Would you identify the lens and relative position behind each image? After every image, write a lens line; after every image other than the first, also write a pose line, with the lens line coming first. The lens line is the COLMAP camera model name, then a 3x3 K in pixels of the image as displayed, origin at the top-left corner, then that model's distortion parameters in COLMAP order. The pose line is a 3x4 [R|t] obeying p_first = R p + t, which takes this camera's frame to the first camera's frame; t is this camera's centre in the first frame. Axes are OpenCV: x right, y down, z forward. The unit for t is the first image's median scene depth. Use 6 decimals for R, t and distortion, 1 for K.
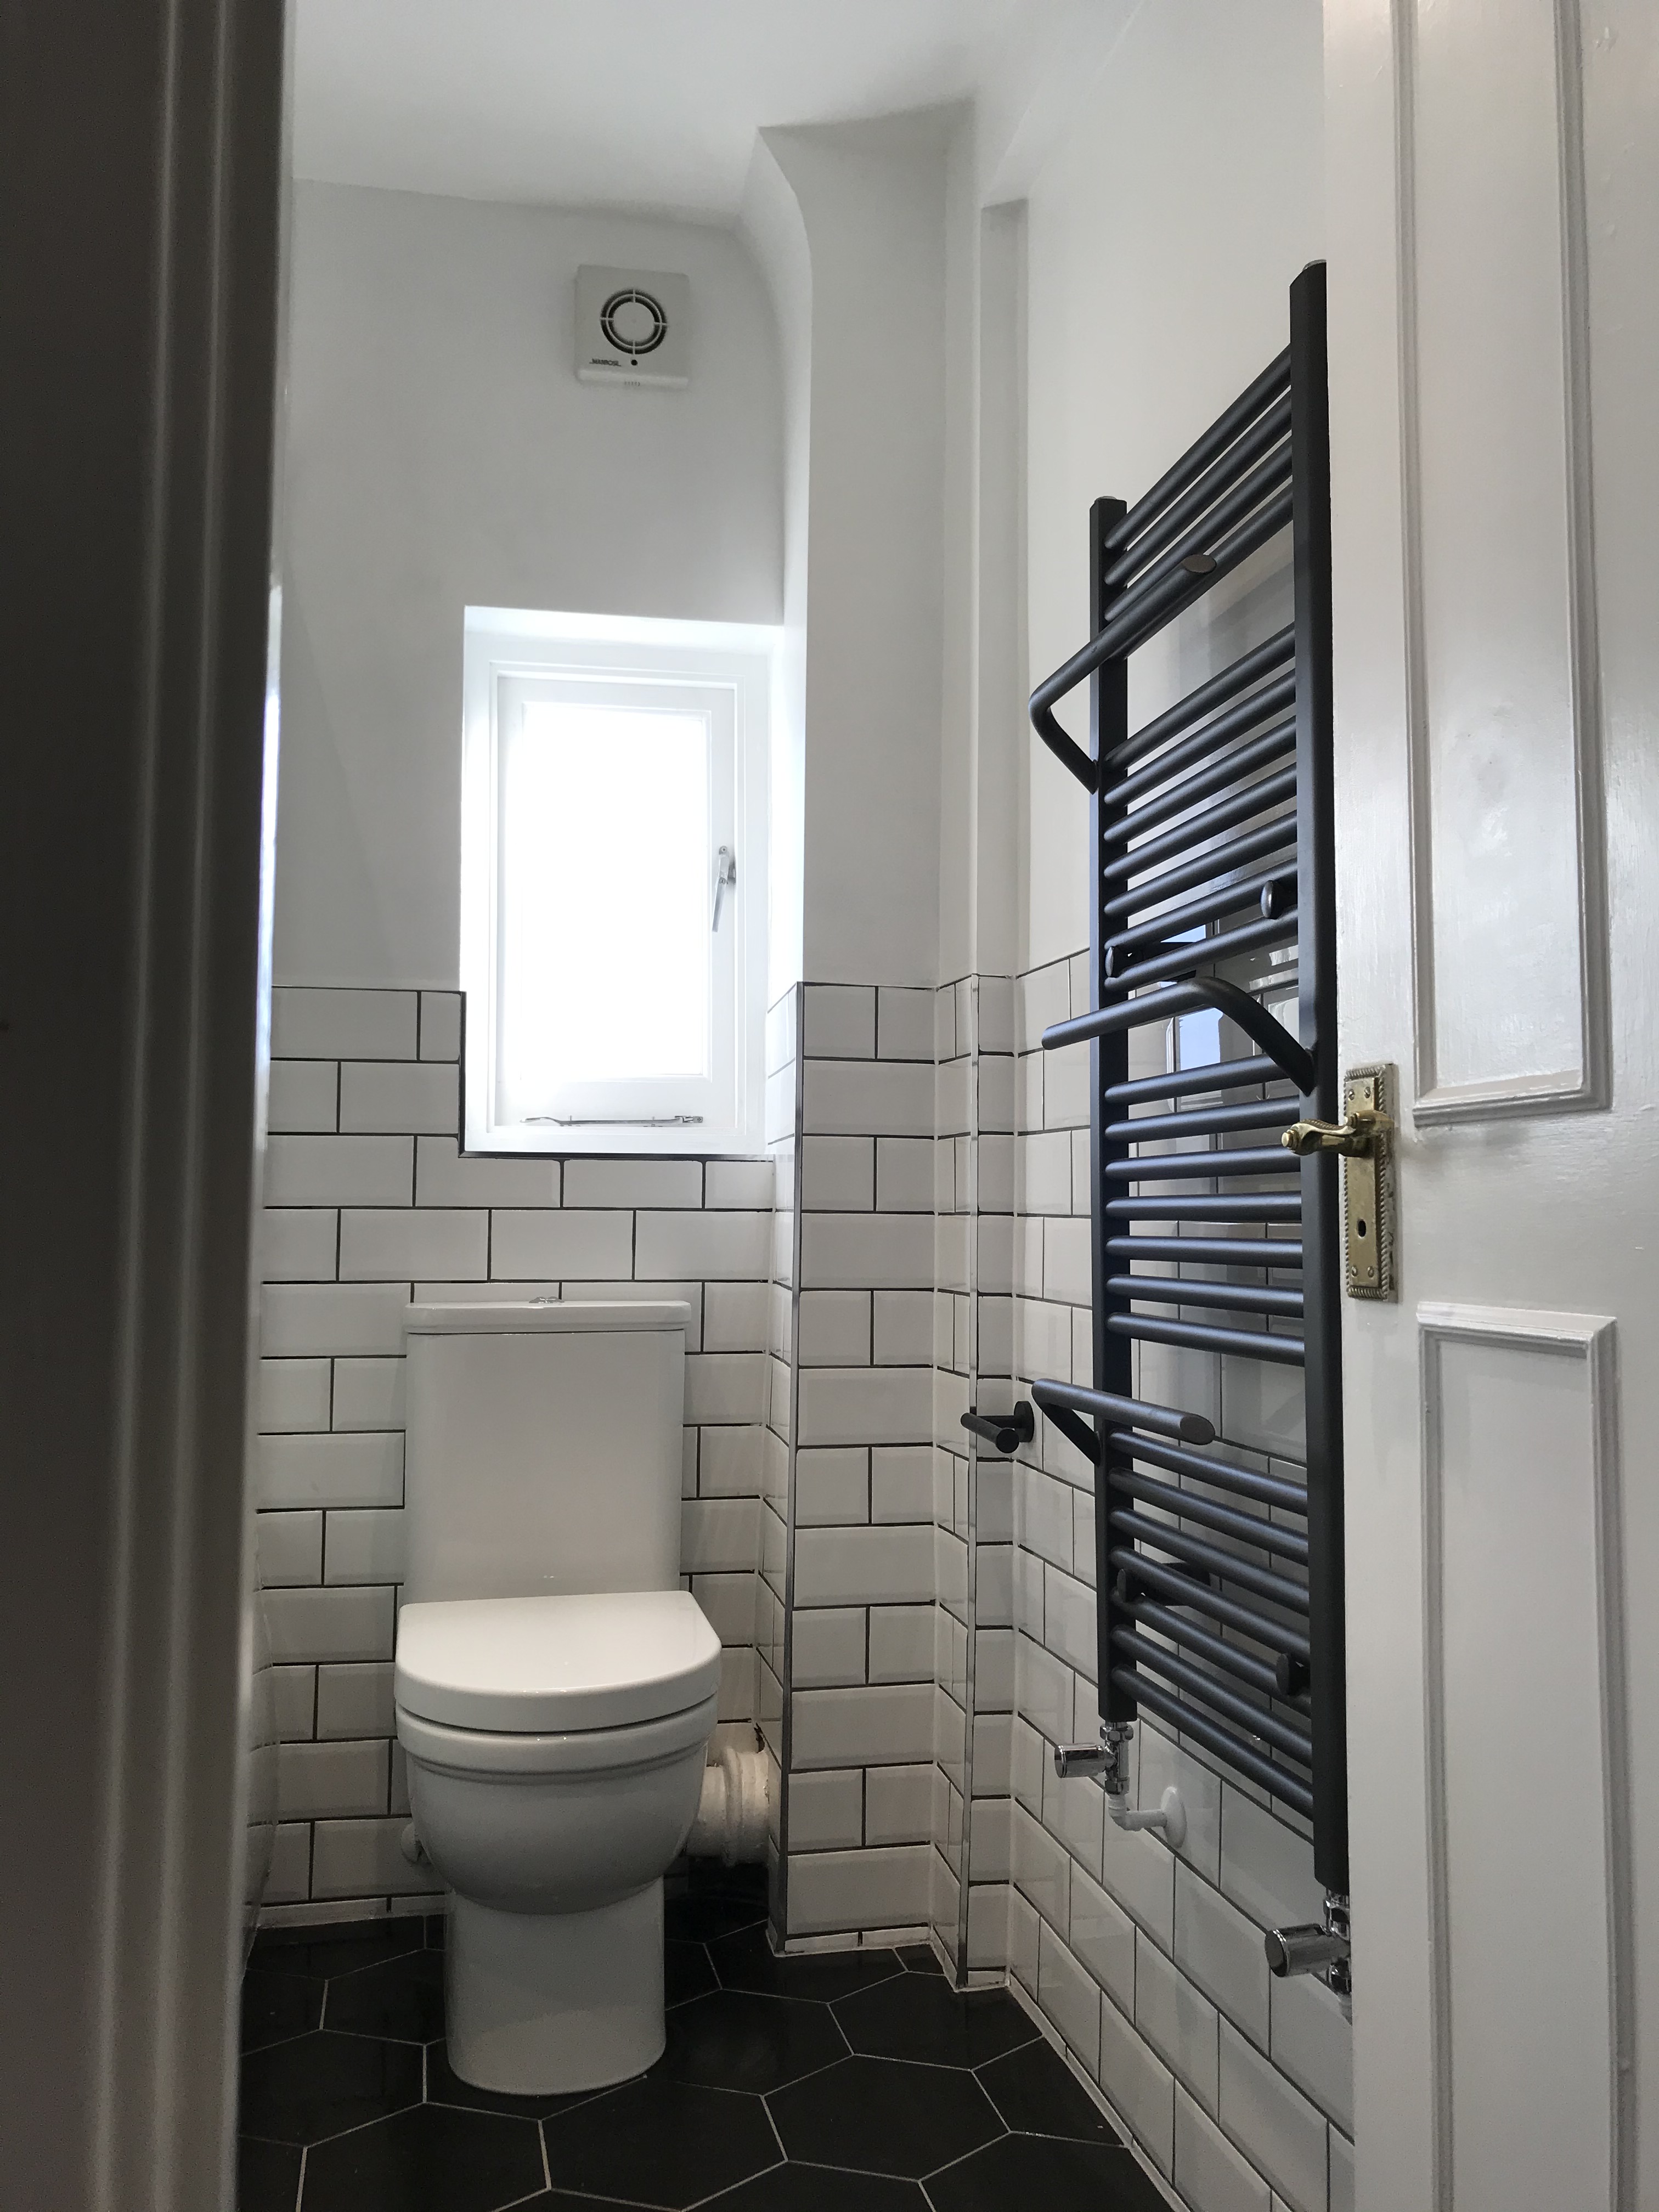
lens RADIAL K [[1802.4, 0, 835.5], [0, 1802.4, 1081.0], [0, 0, 1]] dist [0.016037, -0.015883]
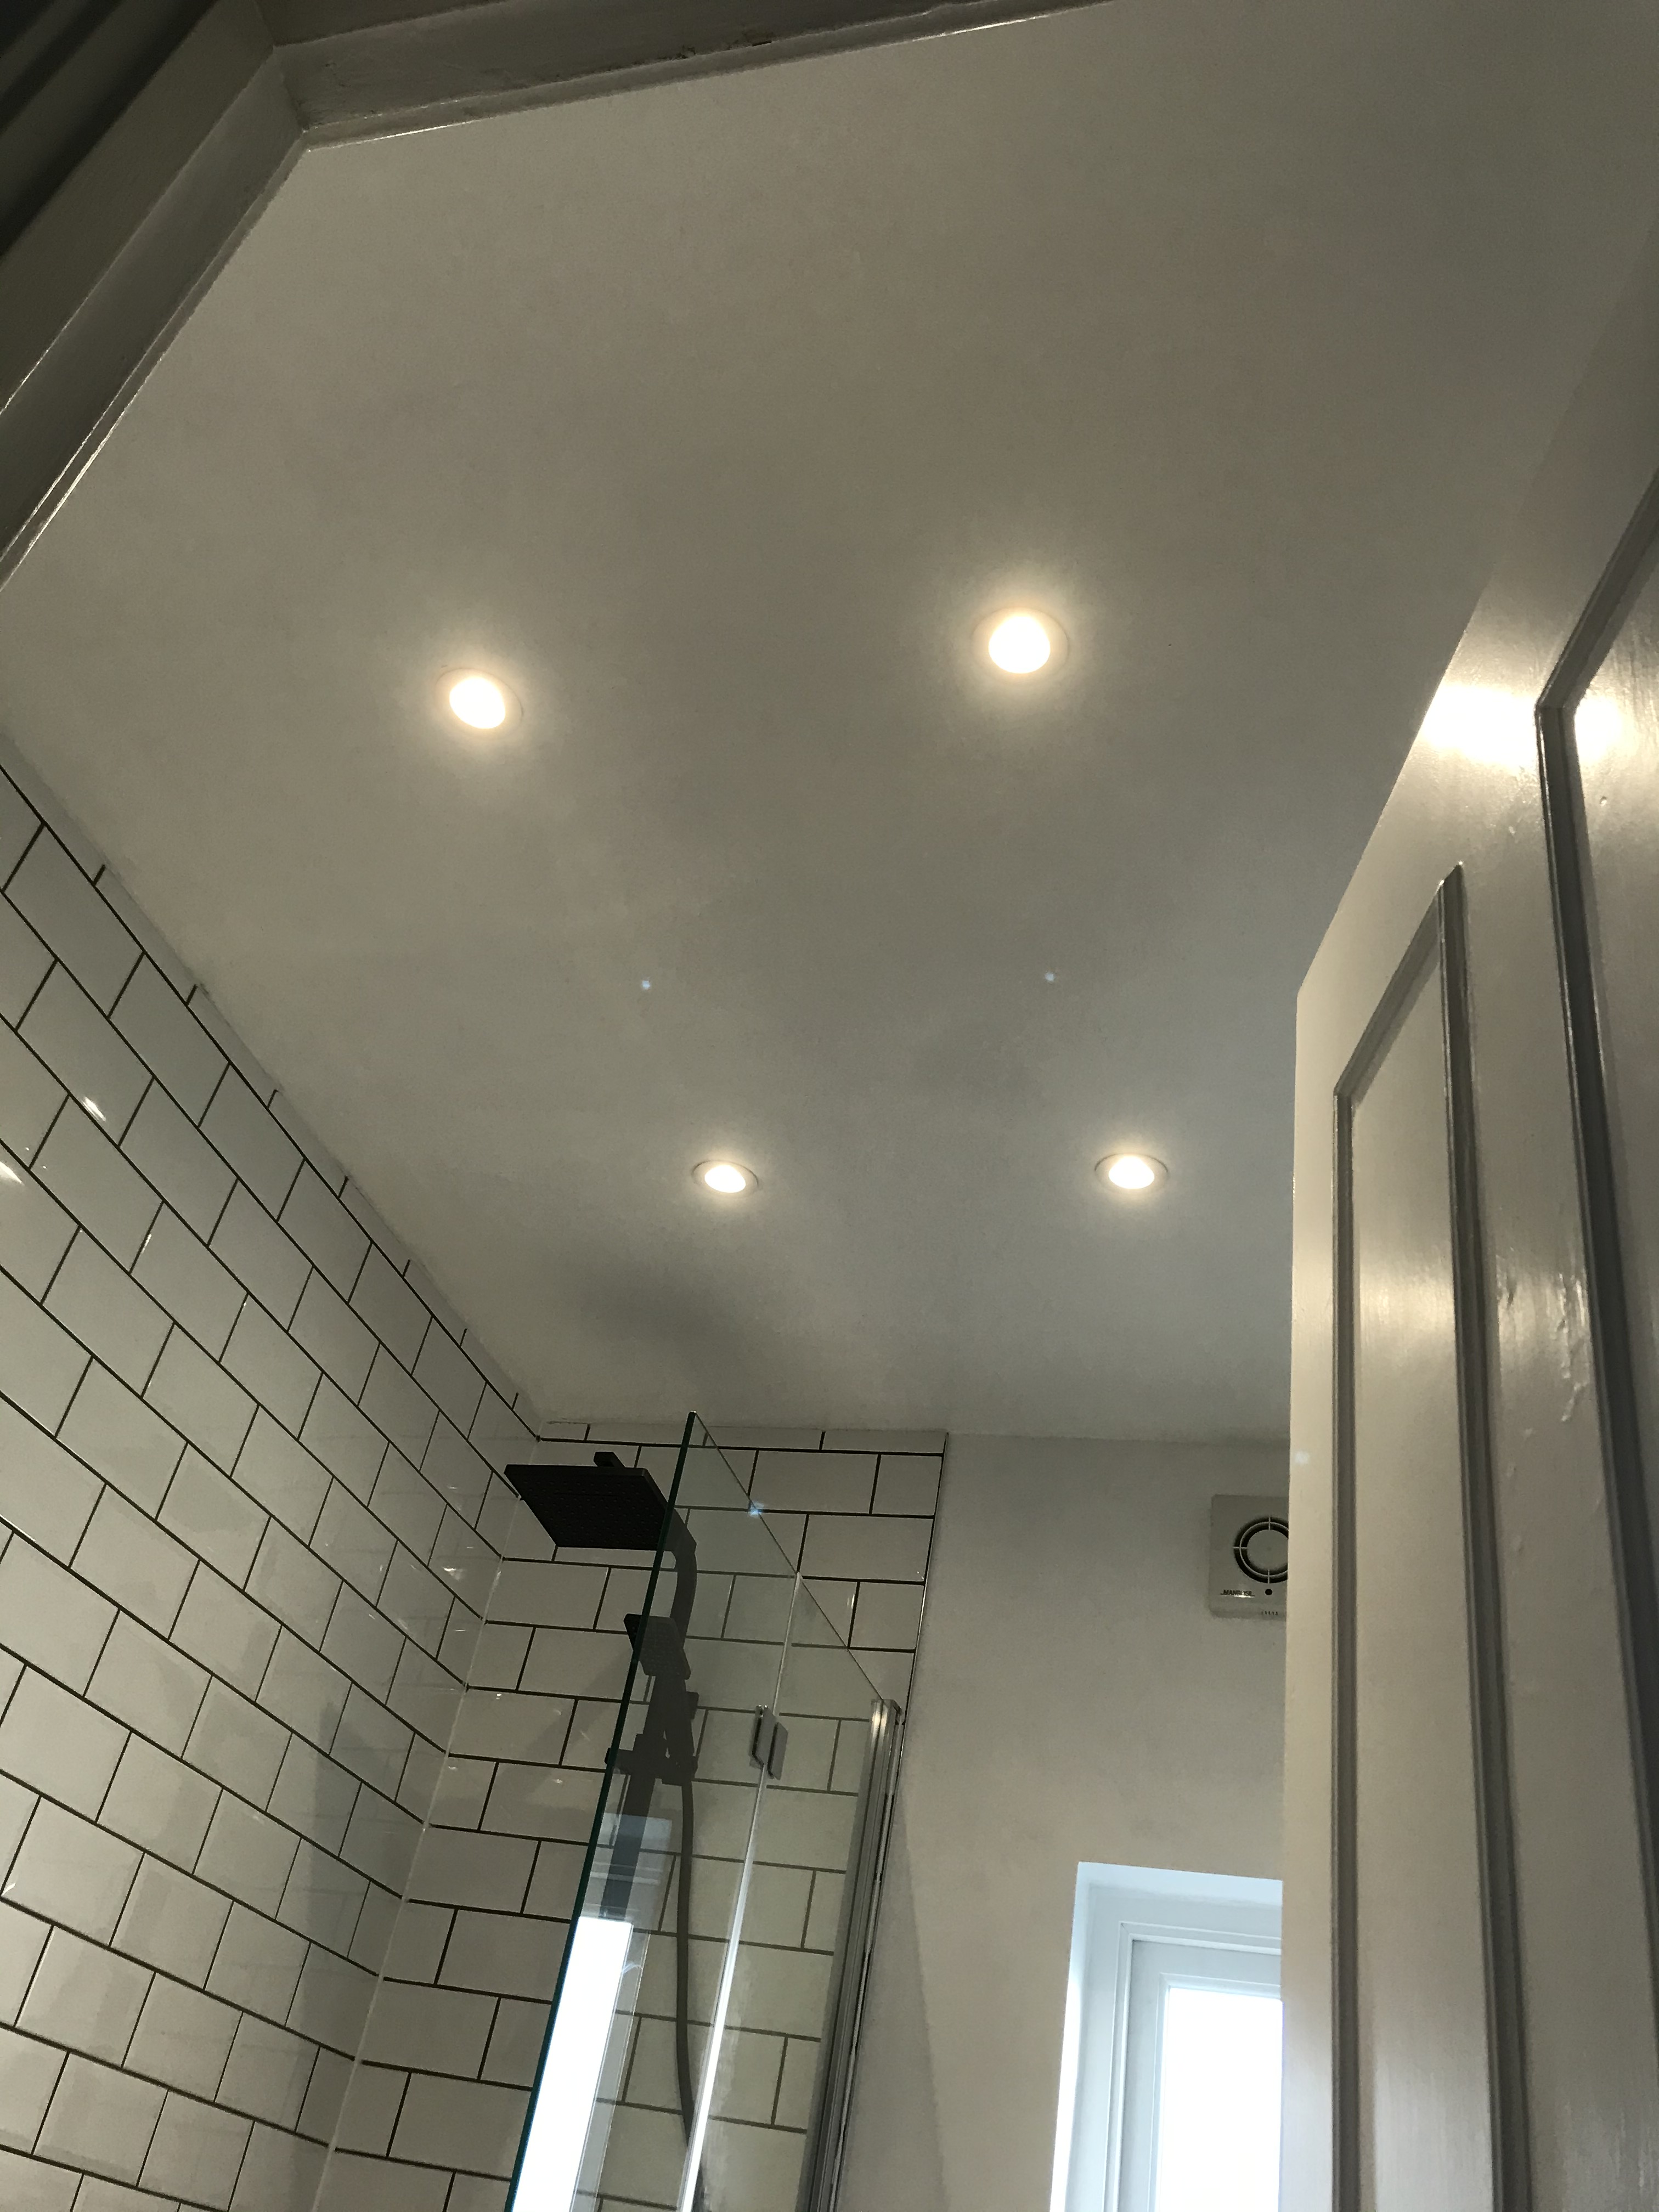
lens RADIAL K [[1802.4, 0, 835.5], [0, 1802.4, 1081.0], [0, 0, 1]] dist [0.016037, -0.015883]
pose [[0.883313, -0.148284, -0.444714, 0.153001], [-0.132999, 0.830403, -0.541056, -0.083500], [0.449522, 0.537069, 0.713784, 0.088899]]
